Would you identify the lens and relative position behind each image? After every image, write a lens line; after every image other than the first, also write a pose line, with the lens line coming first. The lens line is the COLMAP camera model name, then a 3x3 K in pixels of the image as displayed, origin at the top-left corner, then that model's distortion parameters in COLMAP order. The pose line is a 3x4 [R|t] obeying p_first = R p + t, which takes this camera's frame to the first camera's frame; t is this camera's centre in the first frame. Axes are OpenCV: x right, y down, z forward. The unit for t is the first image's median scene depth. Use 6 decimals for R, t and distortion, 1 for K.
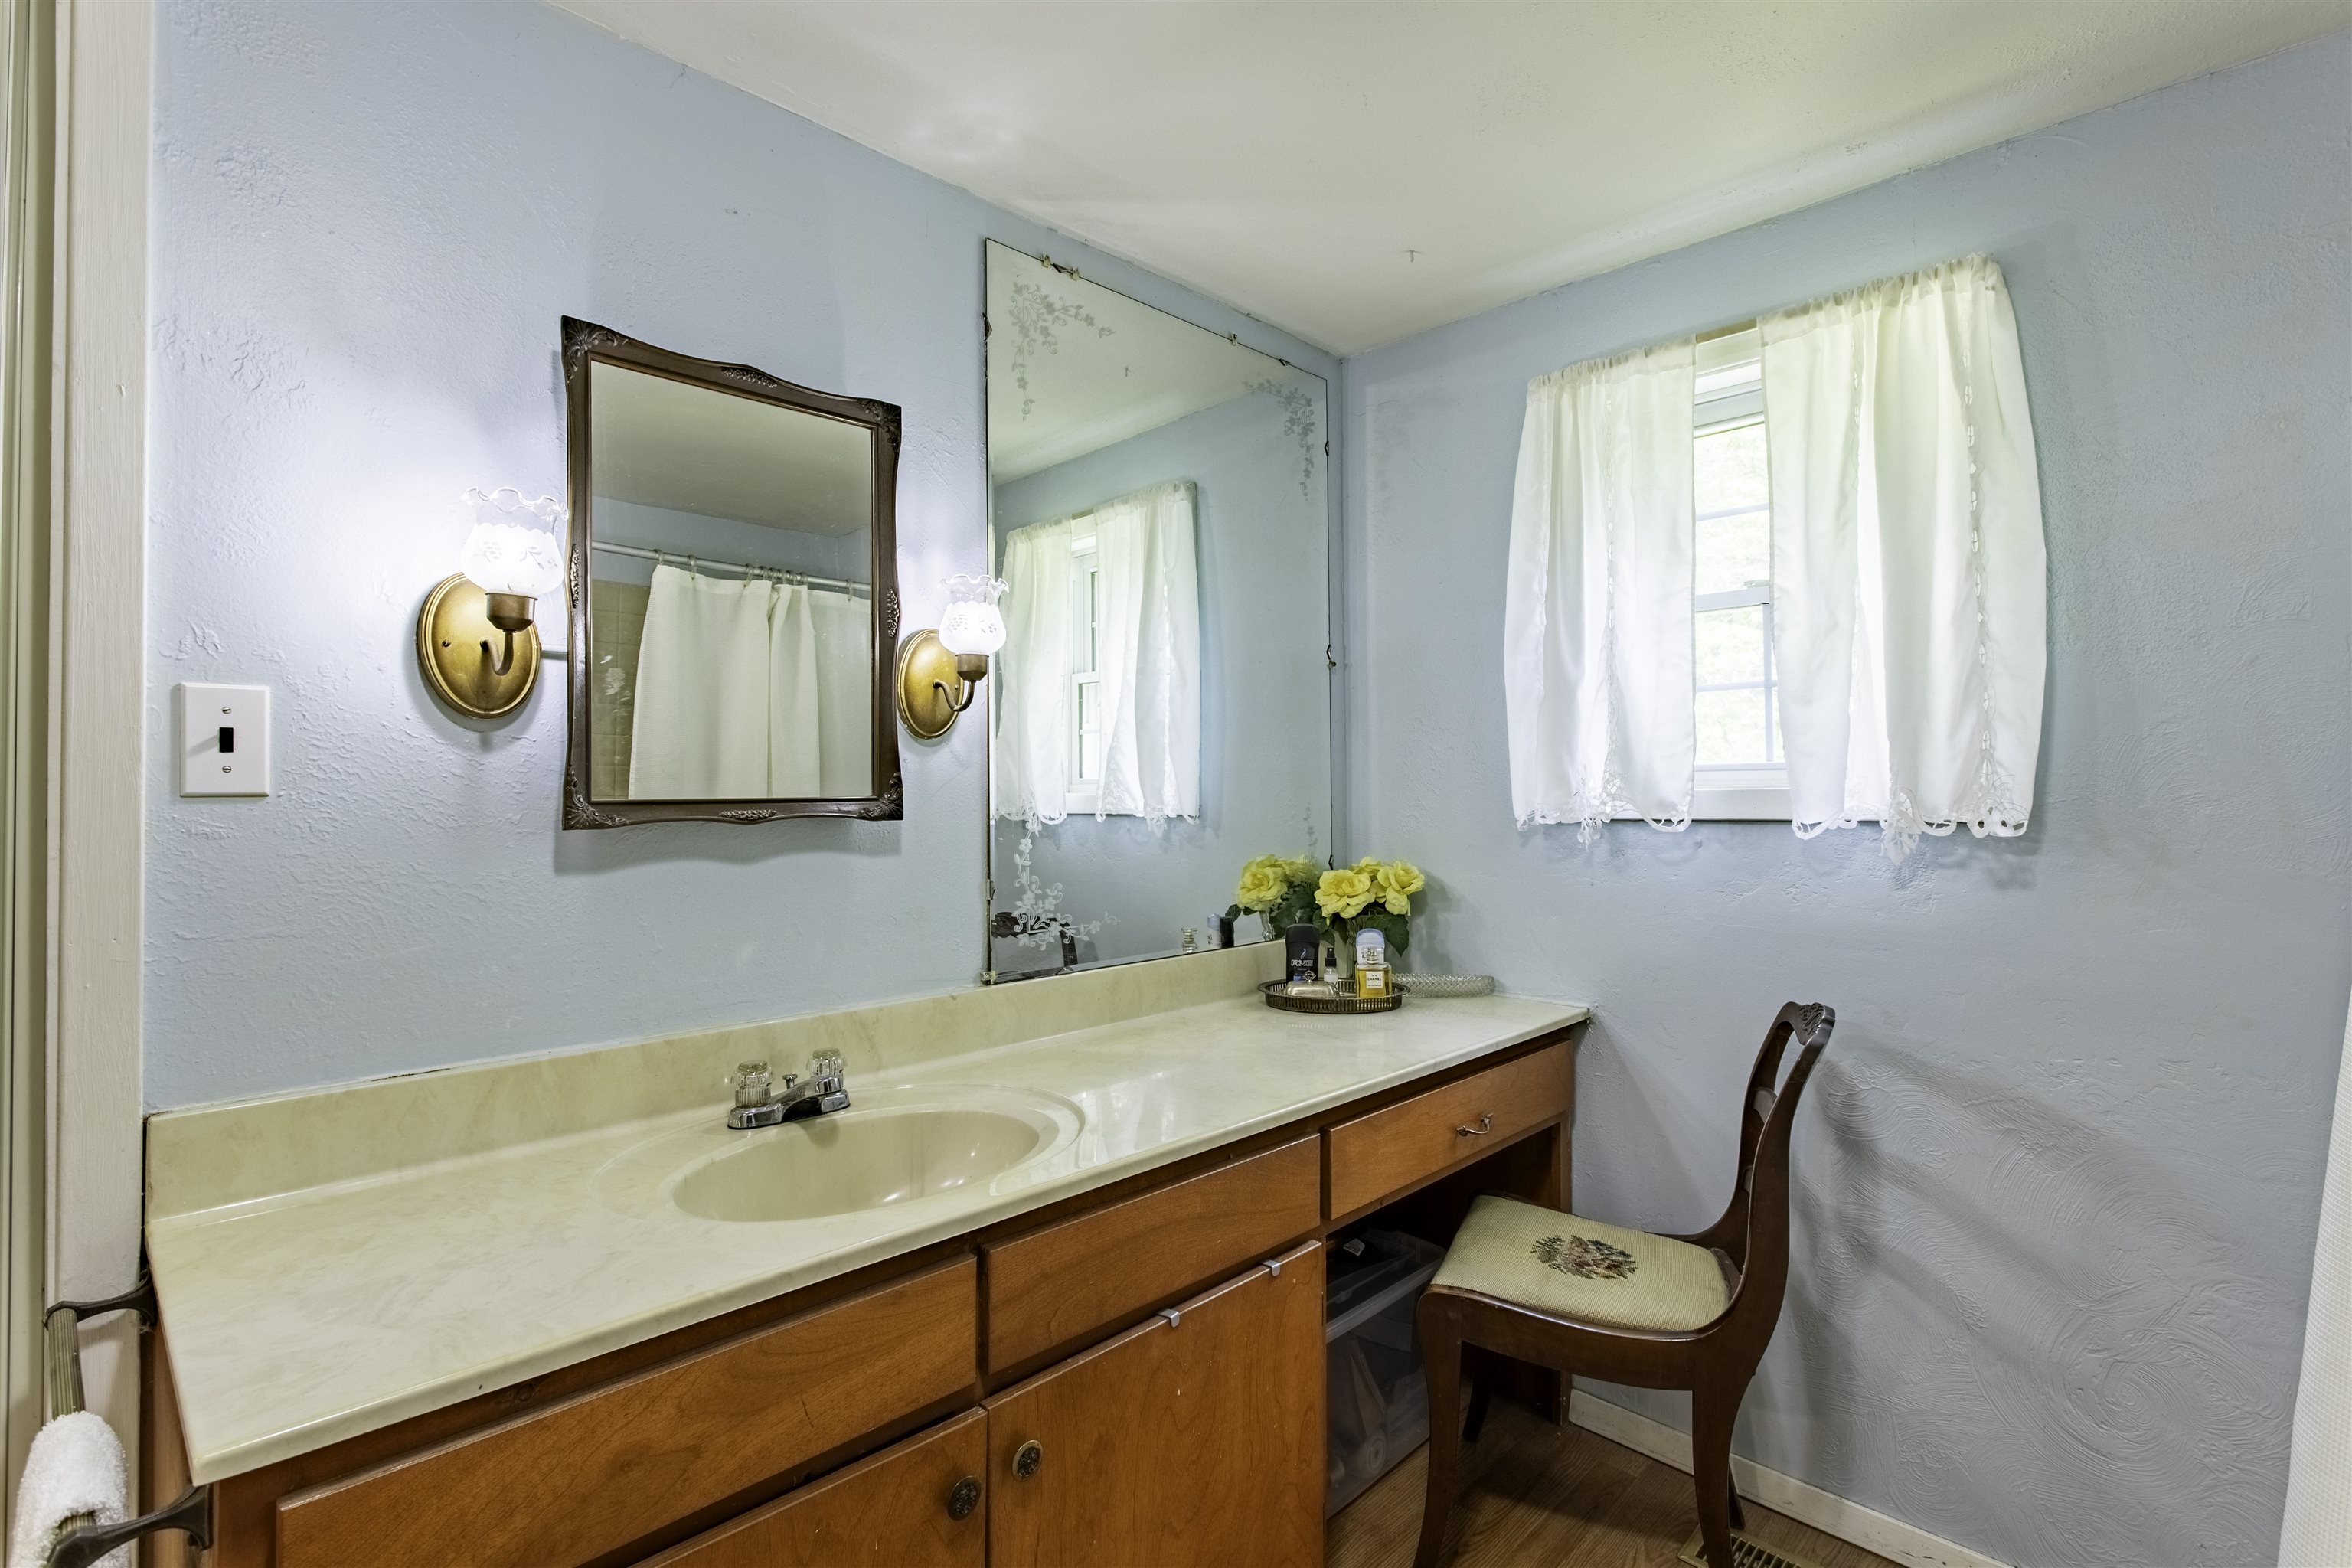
lens RADIAL K [[1108.8, 0, 1169.7], [0, 1108.8, 780.1], [0, 0, 1]] dist [0.002594, -0.000450]
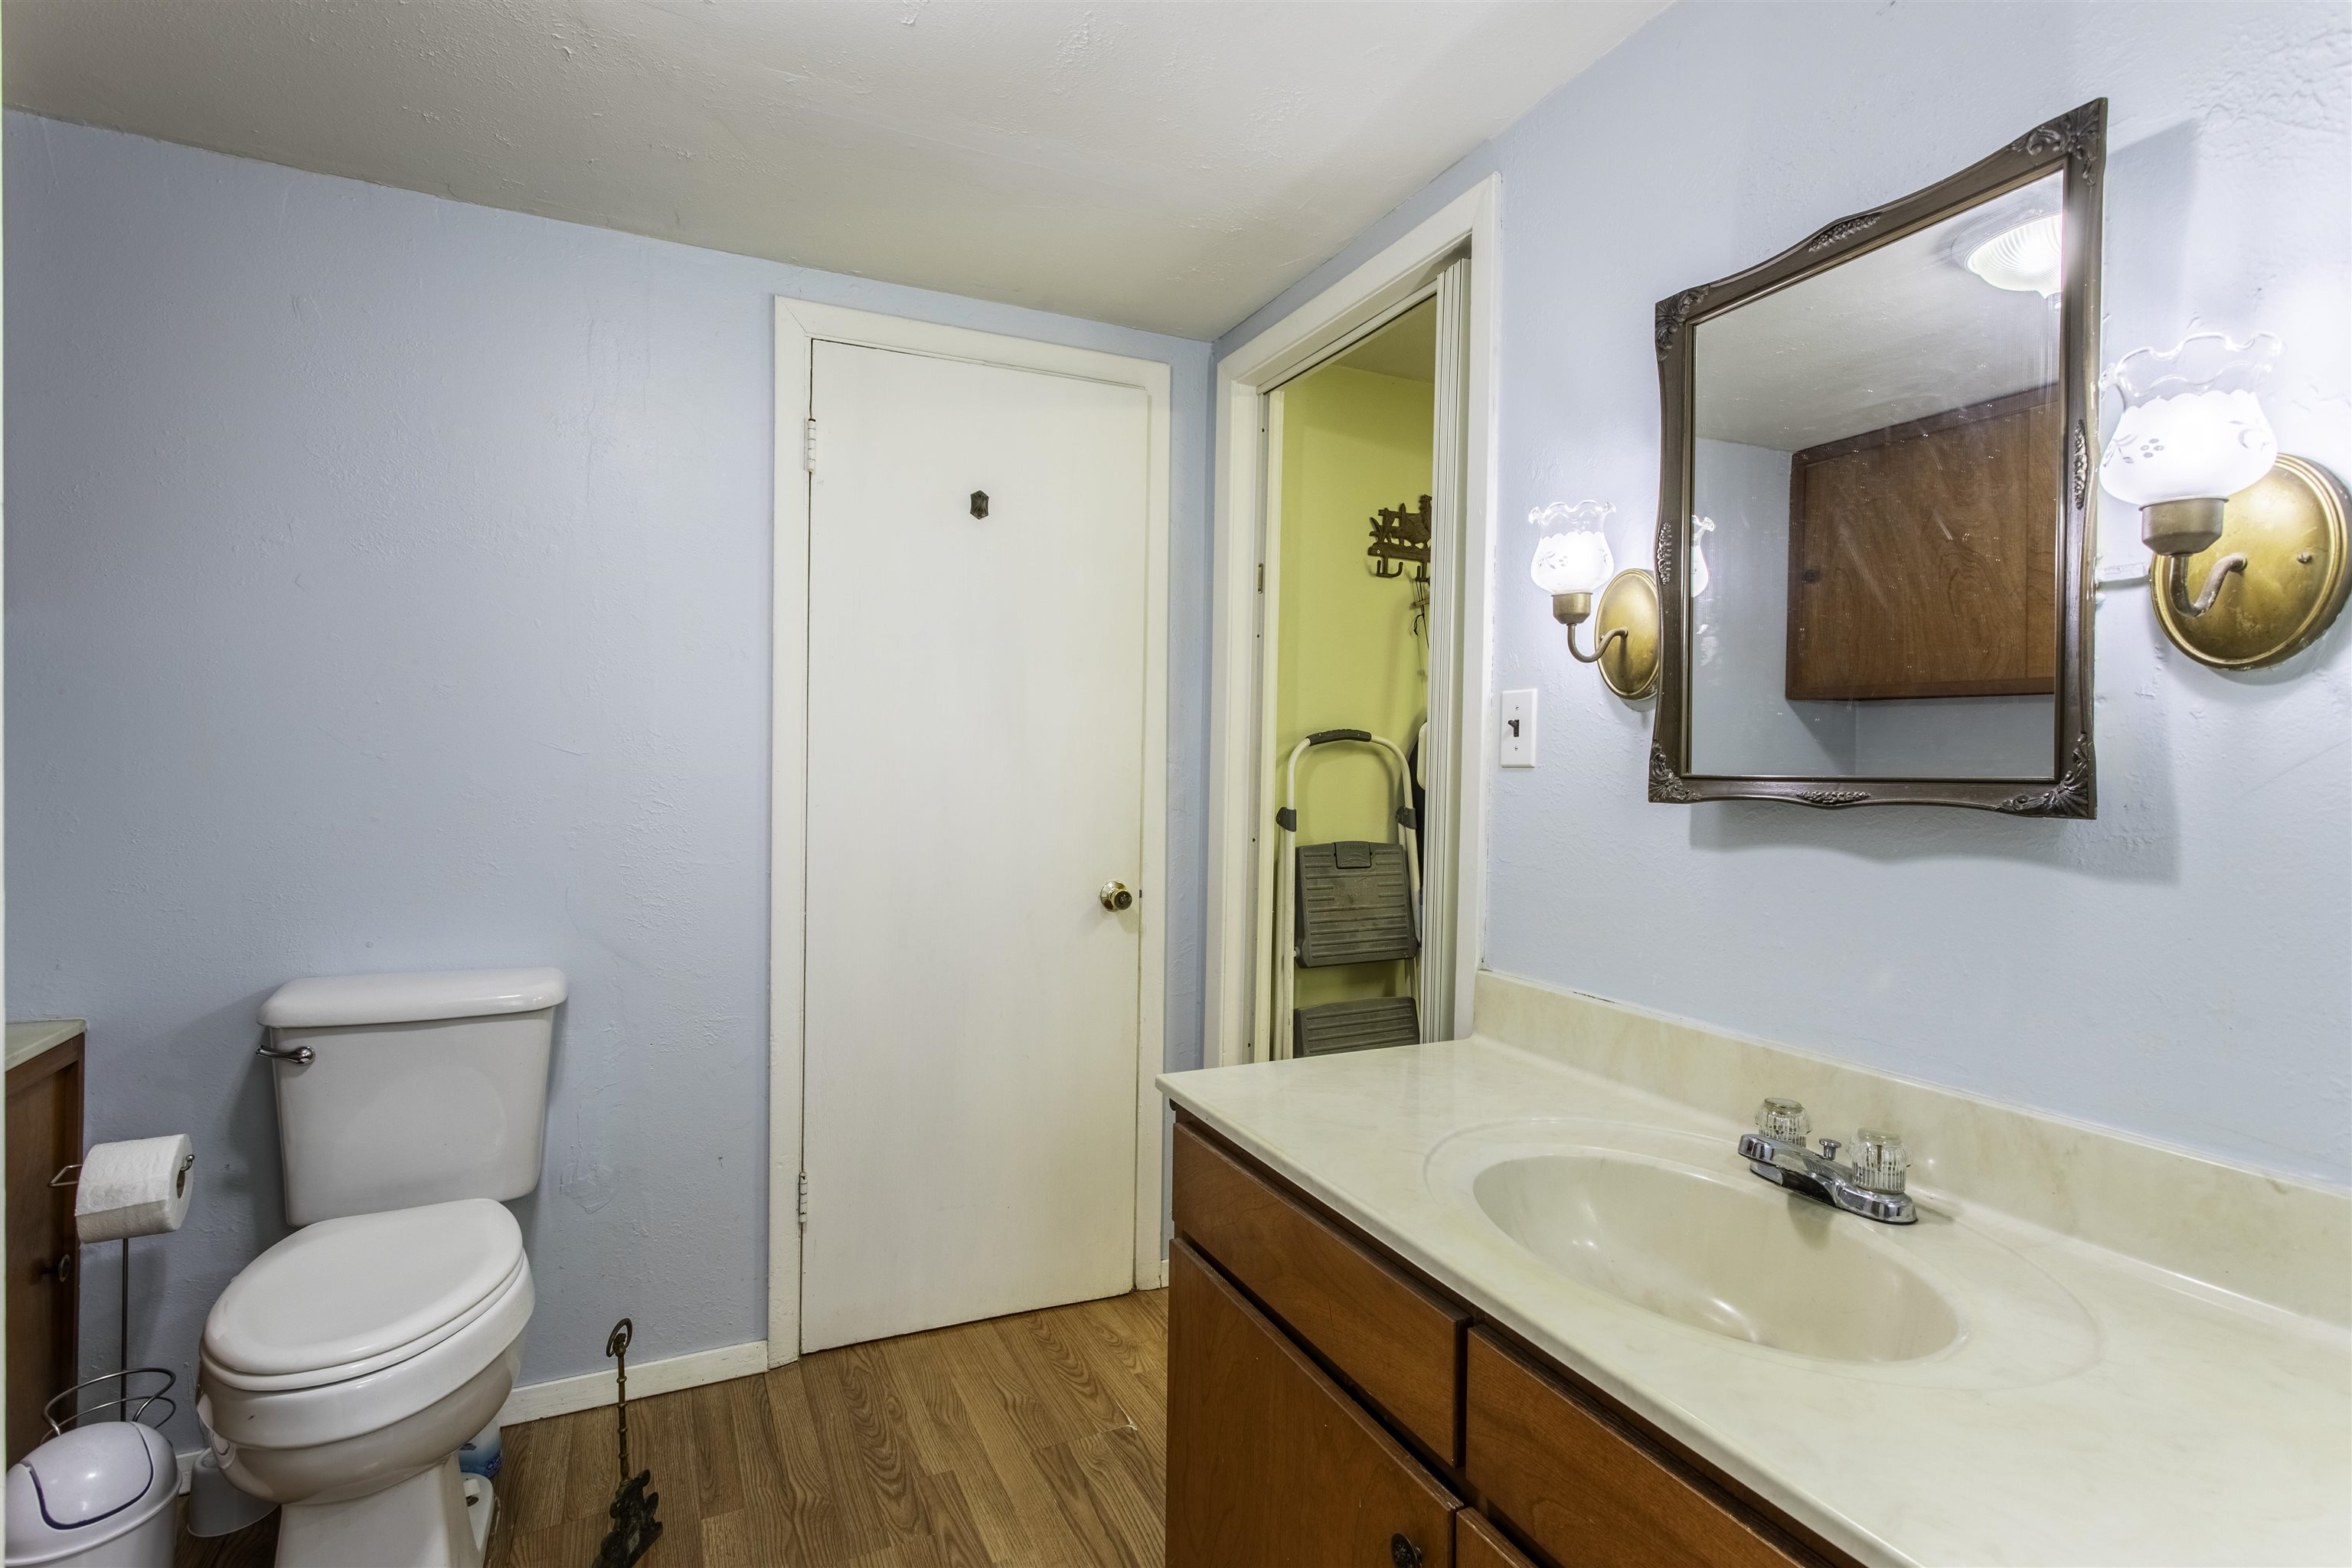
lens RADIAL K [[1107.3, 0, 1167.1], [0, 1107.3, 777.9], [0, 0, 1]] dist [0.000507, 0.002216]
pose [[-0.350904, 0.011795, -0.936337, 0.588381], [0.000530, 0.999923, 0.012397, 0.009070], [0.936411, 0.003854, -0.350883, 0.943618]]
